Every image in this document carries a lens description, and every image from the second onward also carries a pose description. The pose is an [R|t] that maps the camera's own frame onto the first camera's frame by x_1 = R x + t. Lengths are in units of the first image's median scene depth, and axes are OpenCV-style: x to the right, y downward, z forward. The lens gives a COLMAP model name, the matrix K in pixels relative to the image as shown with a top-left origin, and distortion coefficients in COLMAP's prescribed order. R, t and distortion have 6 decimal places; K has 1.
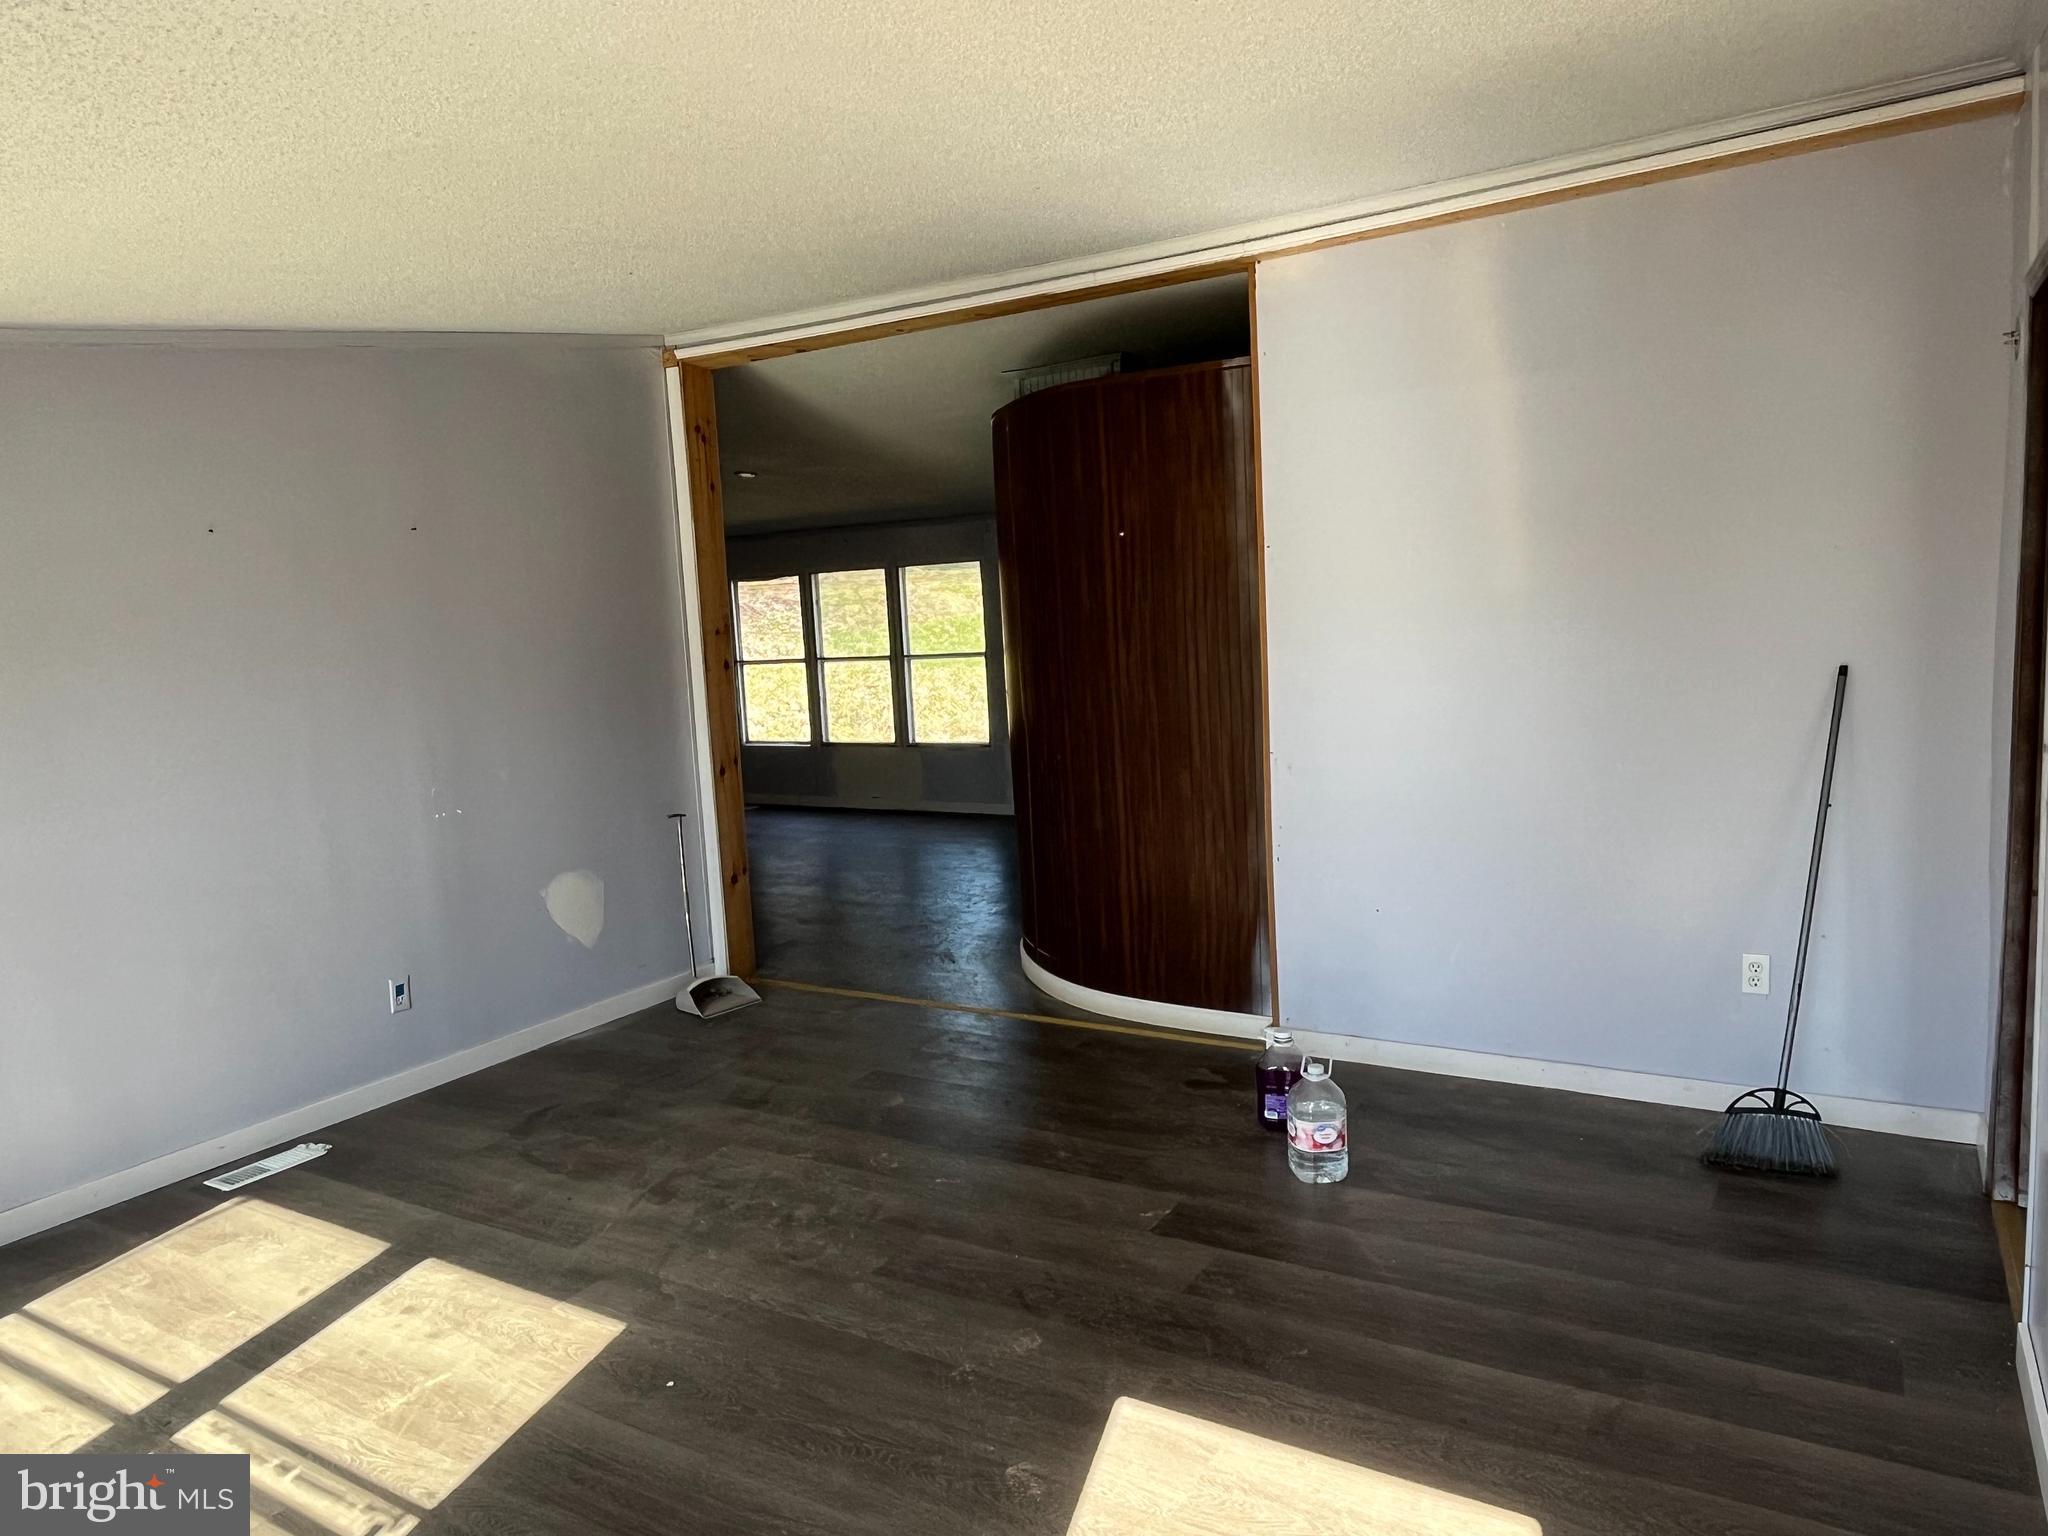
lens RADIAL K [[1359.1, 0, 1023.0], [0, 1359.1, 770.1], [0, 0, 1]] dist [0.011317, -0.002155]
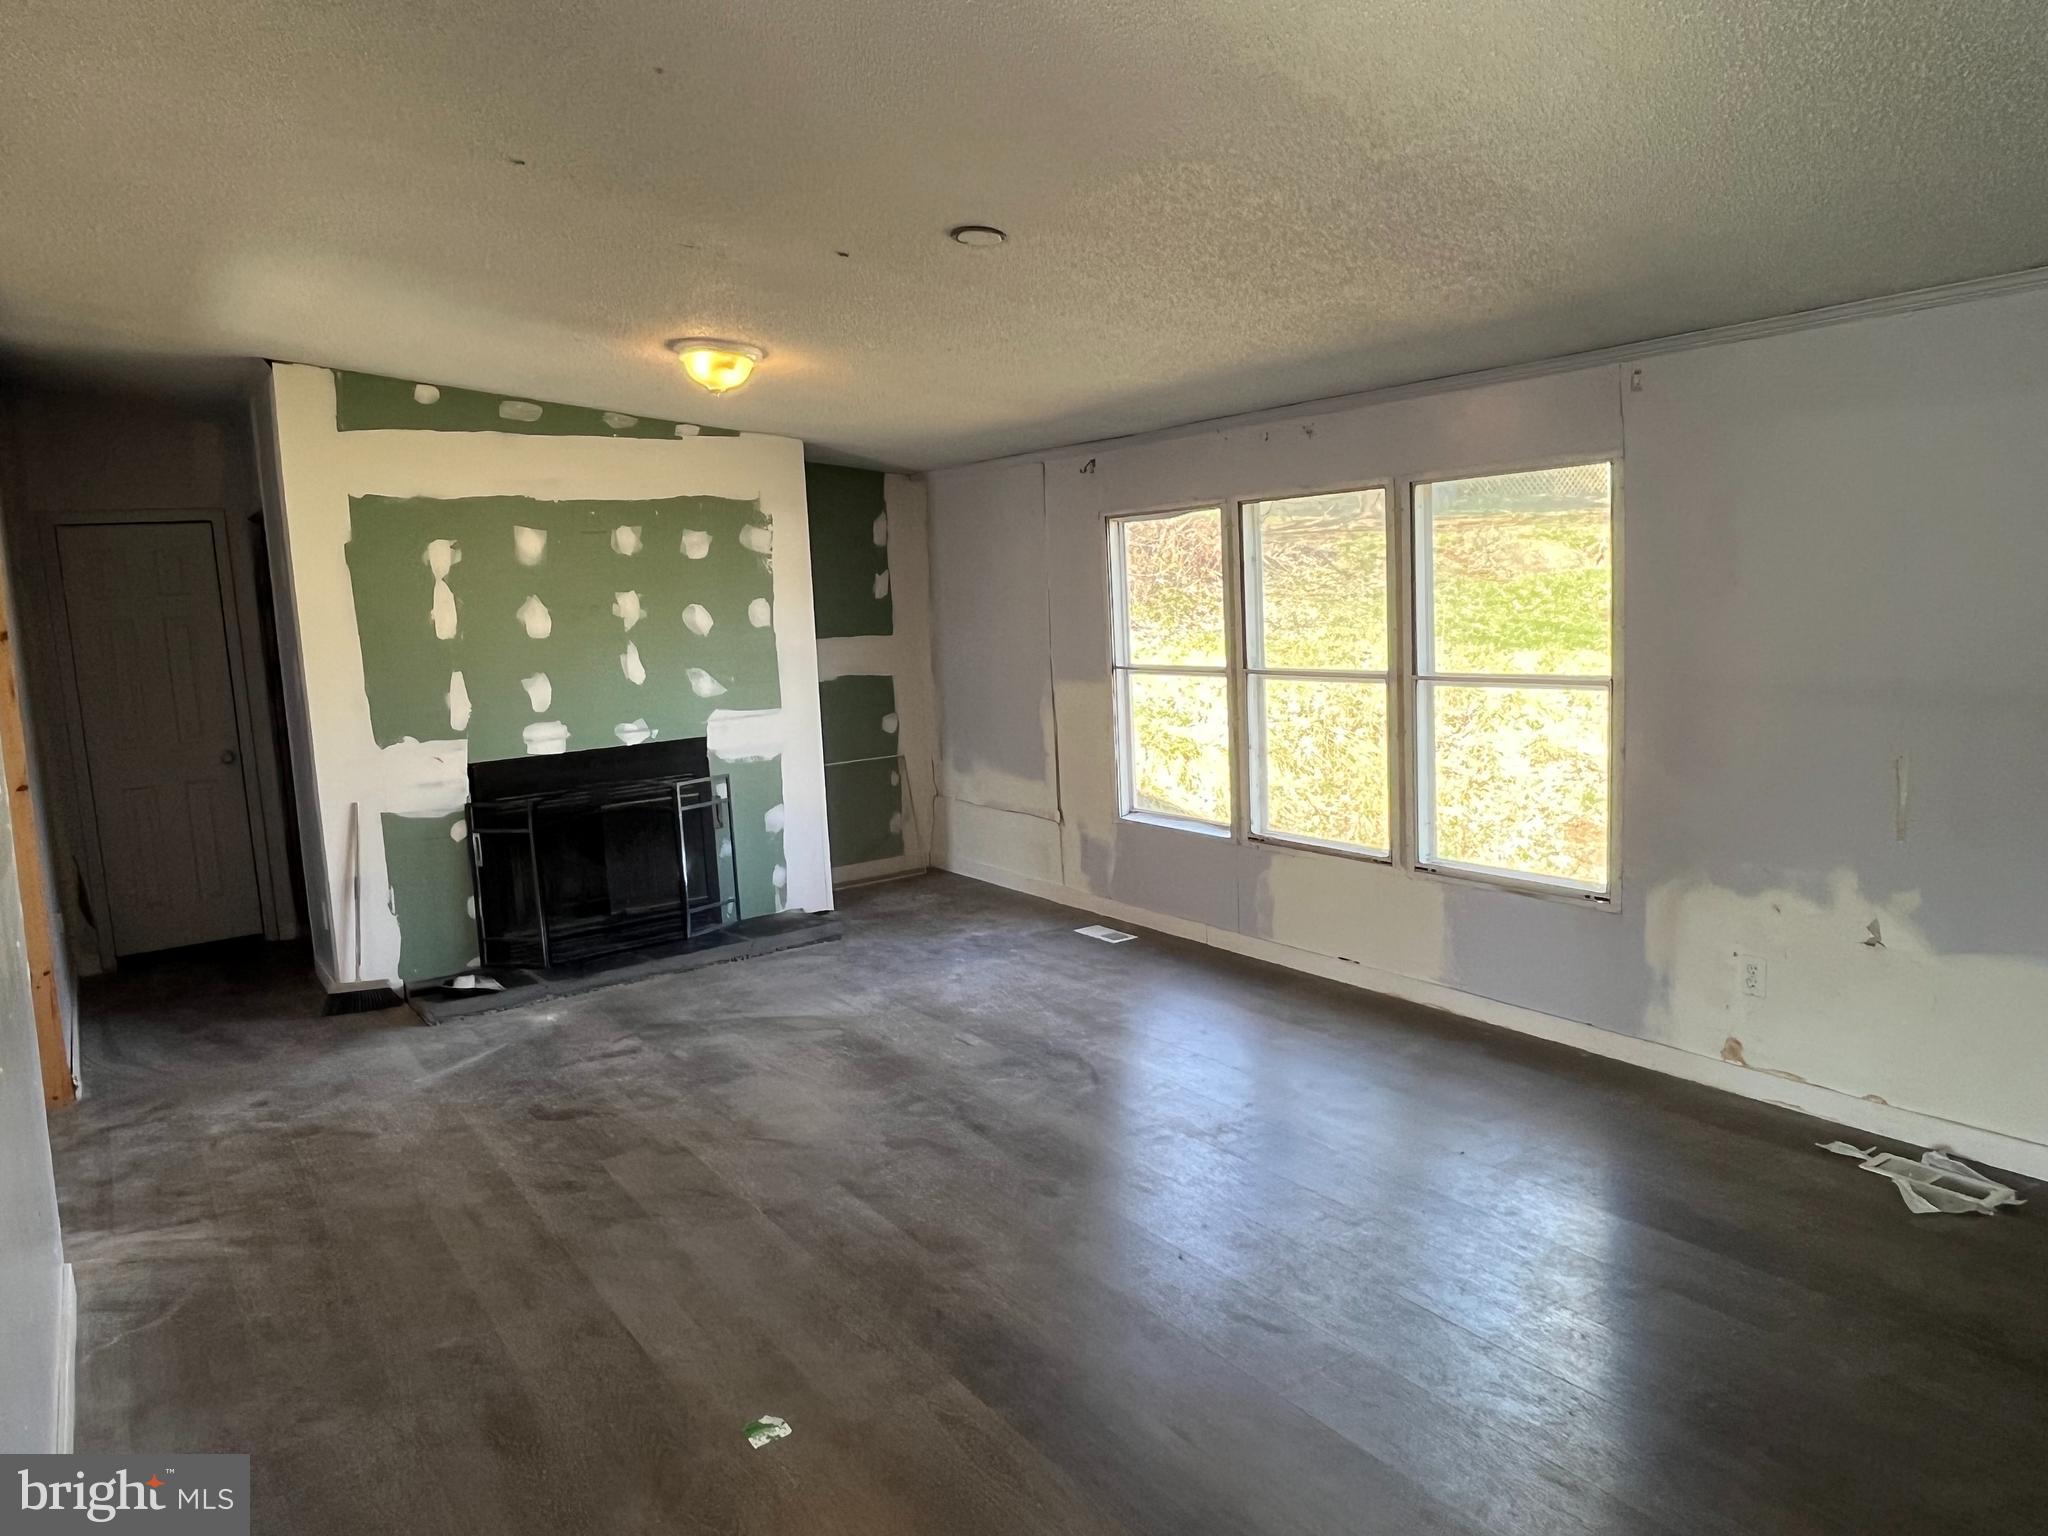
lens RADIAL K [[1359.1, 0, 1011.6], [0, 1359.1, 767.6], [0, 0, 1]] dist [0.011317, -0.002155]
pose [[0.910324, 0.064420, -0.408853, -0.020761], [-0.050369, 0.997714, 0.045054, -0.063842], [0.410821, -0.020420, 0.911488, 0.493336]]
